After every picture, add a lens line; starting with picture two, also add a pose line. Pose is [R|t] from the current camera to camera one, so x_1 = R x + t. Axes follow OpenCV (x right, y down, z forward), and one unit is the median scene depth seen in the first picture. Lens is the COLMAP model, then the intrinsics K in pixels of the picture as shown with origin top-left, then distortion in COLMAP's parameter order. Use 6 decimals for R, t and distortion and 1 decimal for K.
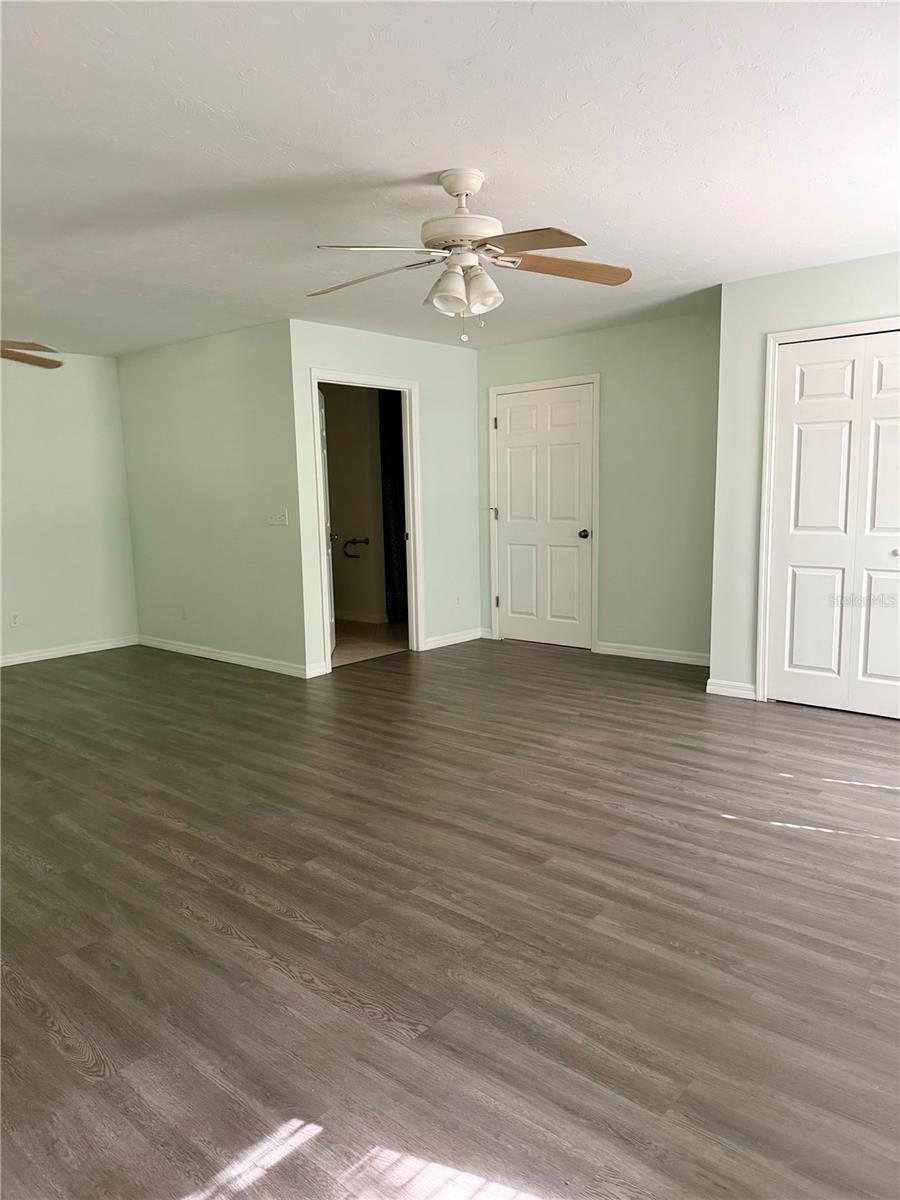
lens RADIAL K [[836.3, 0, 450.0], [0, 836.3, 600.0], [0, 0, 1]] dist [0.215859, -0.396634]
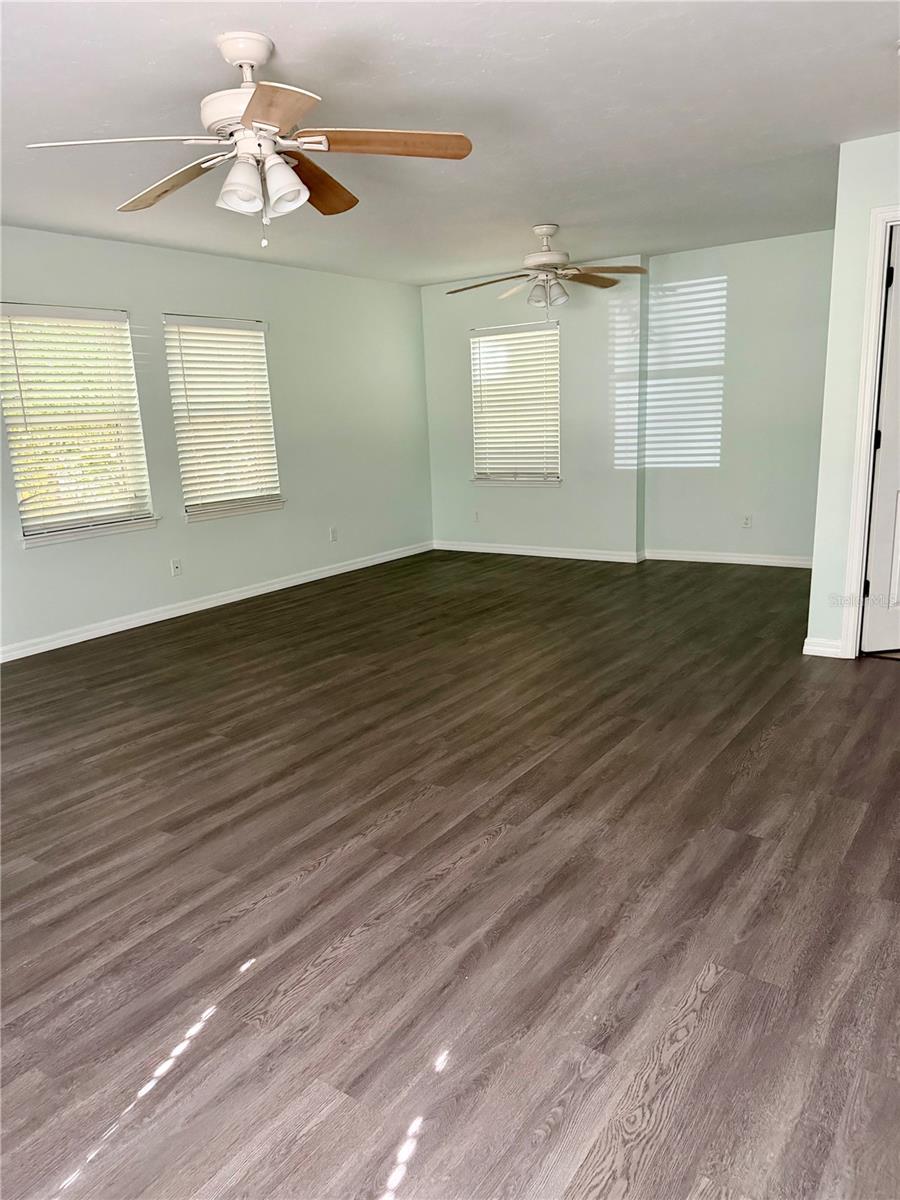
lens RADIAL K [[850.8, 0, 447.8], [0, 850.8, 562.2], [0, 0, 1]] dist [0.043716, -0.004111]
pose [[0.110418, 0.194129, -0.974742, 0.818704], [-0.092699, 0.978475, 0.184372, -0.151669], [0.989553, 0.069999, 0.126037, 0.946158]]
